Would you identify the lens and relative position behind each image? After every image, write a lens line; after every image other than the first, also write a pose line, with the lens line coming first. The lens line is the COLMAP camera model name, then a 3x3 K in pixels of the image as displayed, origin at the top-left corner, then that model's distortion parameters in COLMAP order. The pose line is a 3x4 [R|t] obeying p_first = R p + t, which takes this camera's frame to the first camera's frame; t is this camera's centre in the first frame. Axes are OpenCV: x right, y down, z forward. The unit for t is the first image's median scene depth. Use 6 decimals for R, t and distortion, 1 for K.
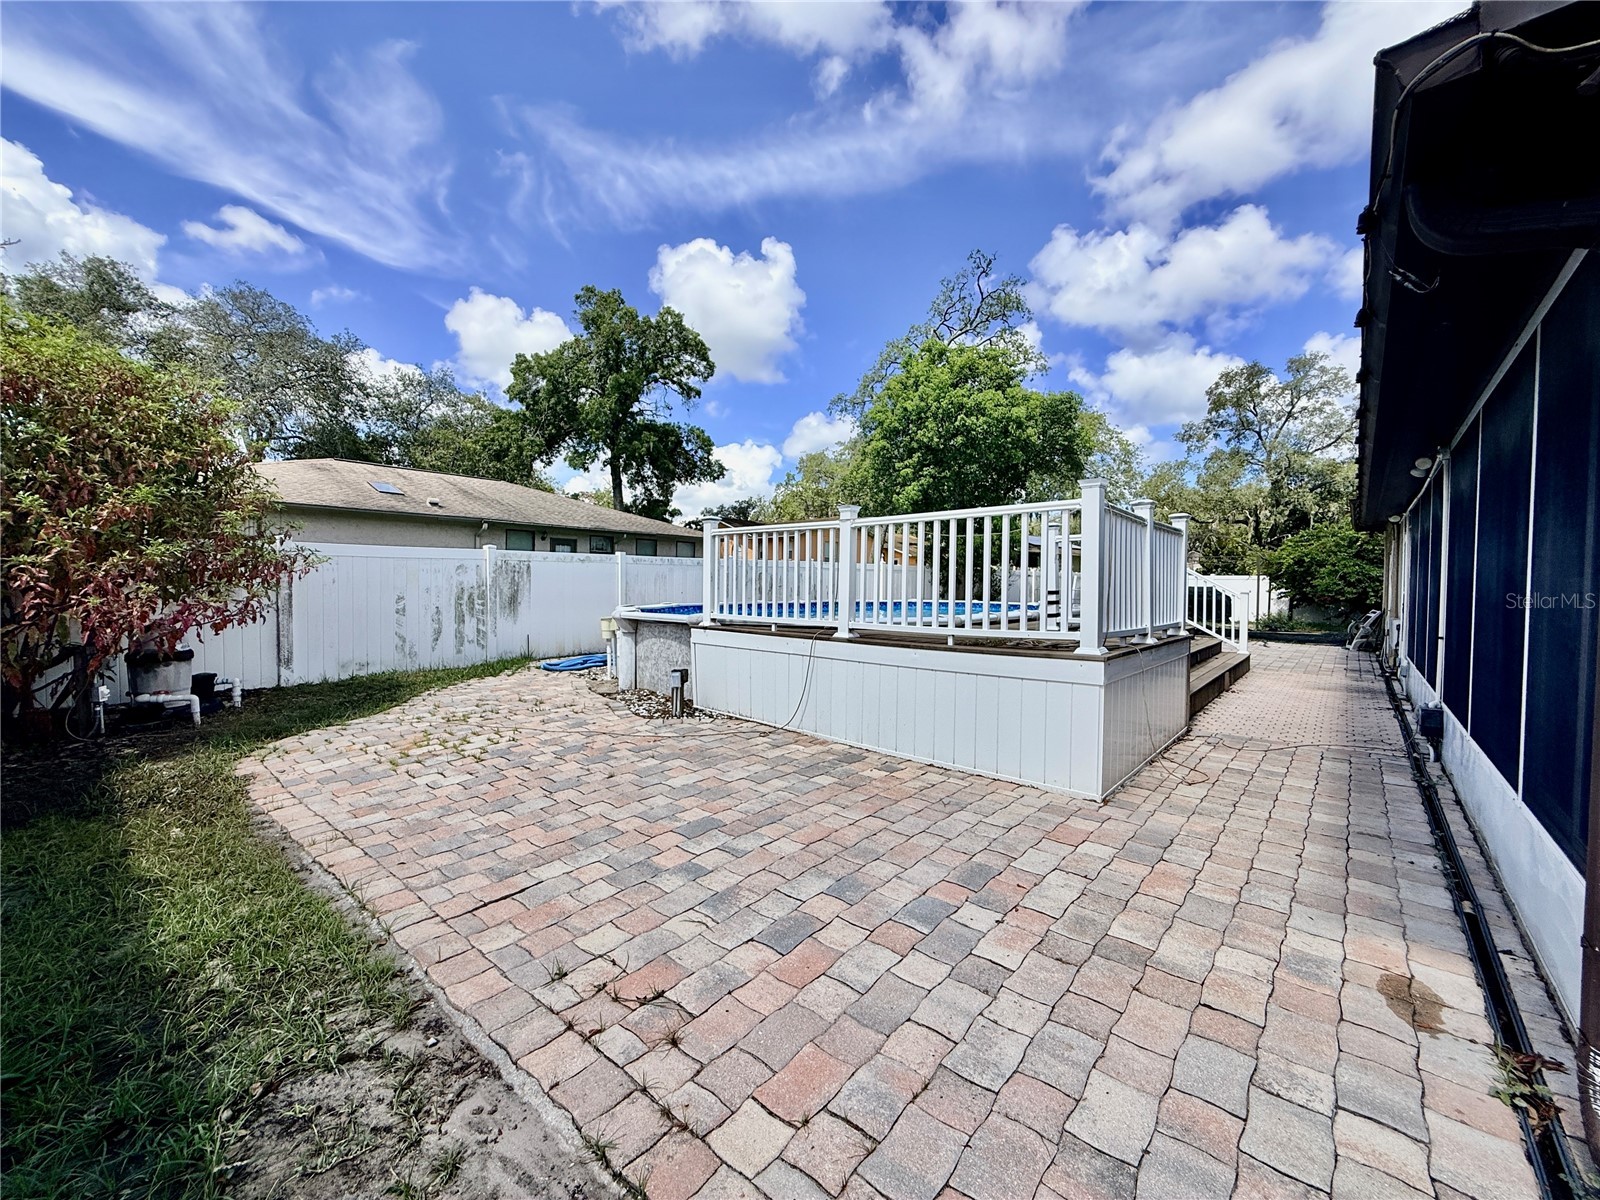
lens RADIAL K [[643.9, 0, 800.0], [0, 643.9, 600.0], [0, 0, 1]] dist [0.010334, 0.000026]
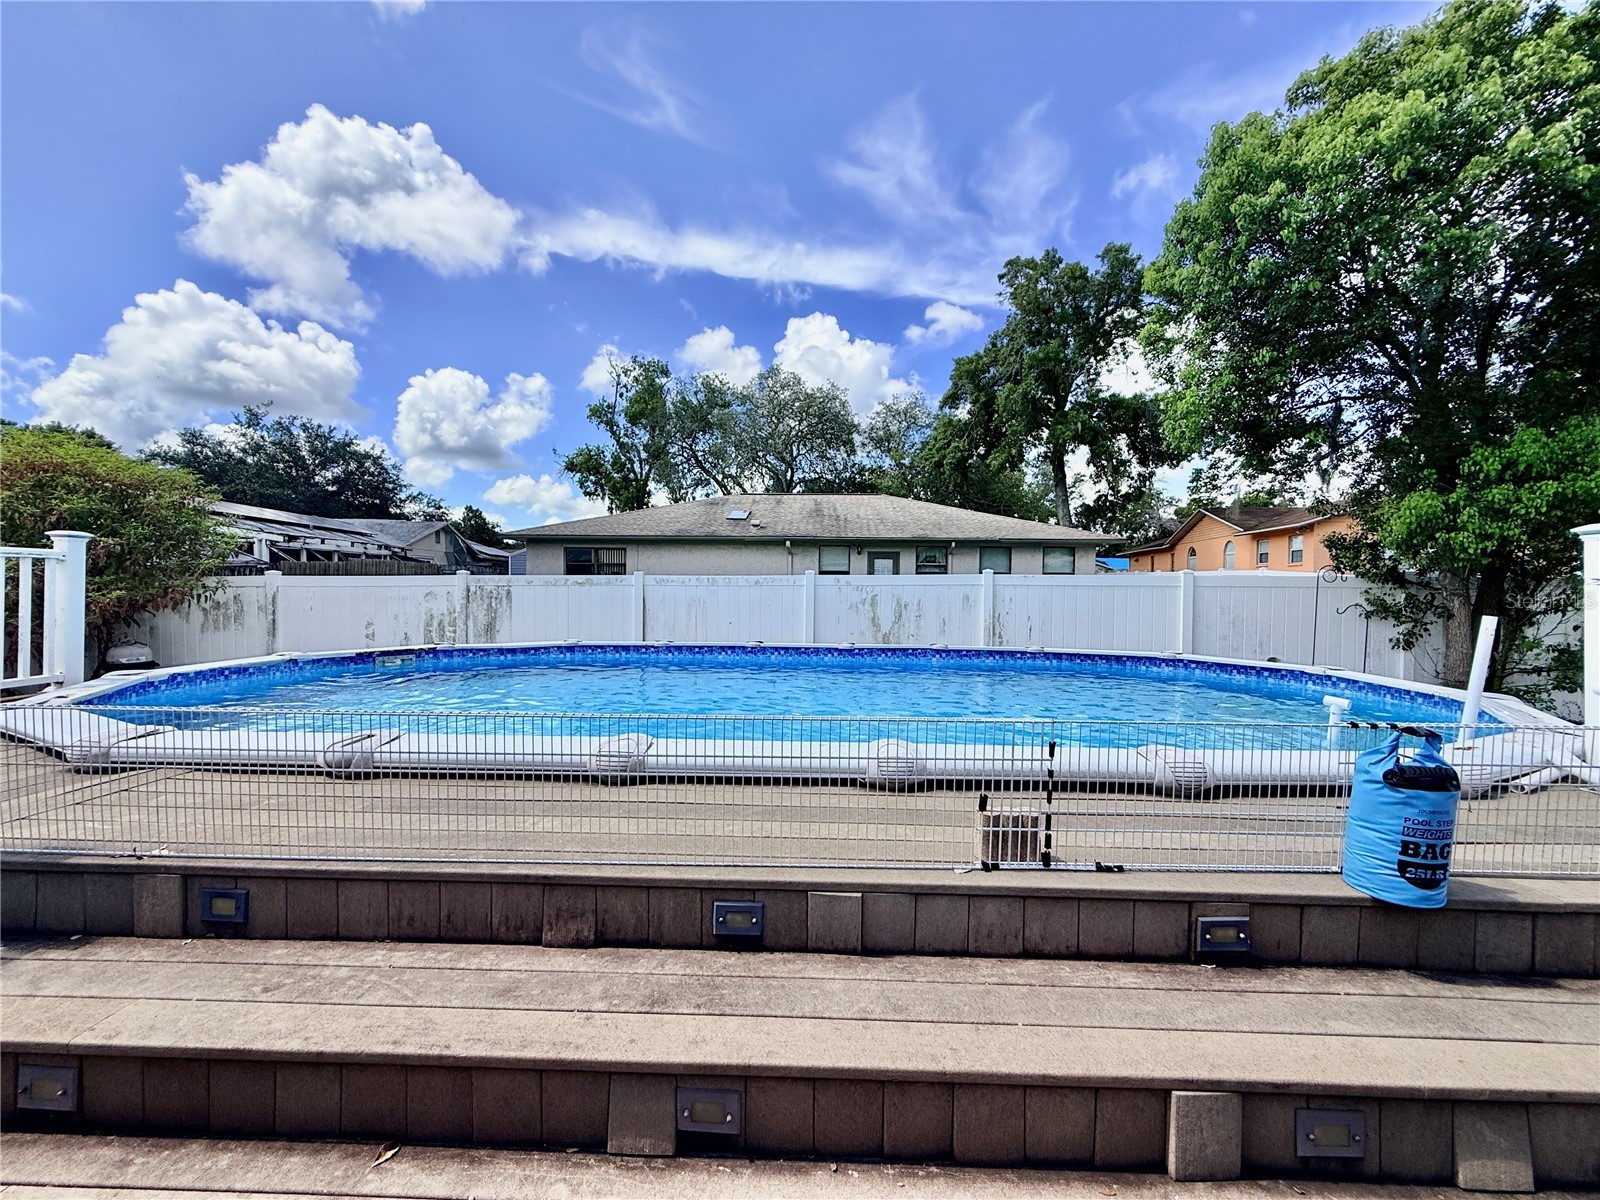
lens RADIAL K [[643.9, 0, 800.0], [0, 643.9, 600.0], [0, 0, 1]] dist [0.010334, 0.000026]
pose [[0.628288, 0.011478, -0.777896, 0.256269], [-0.023763, 0.999708, -0.004443, -0.021246], [0.777618, 0.021277, 0.628377, 0.343793]]
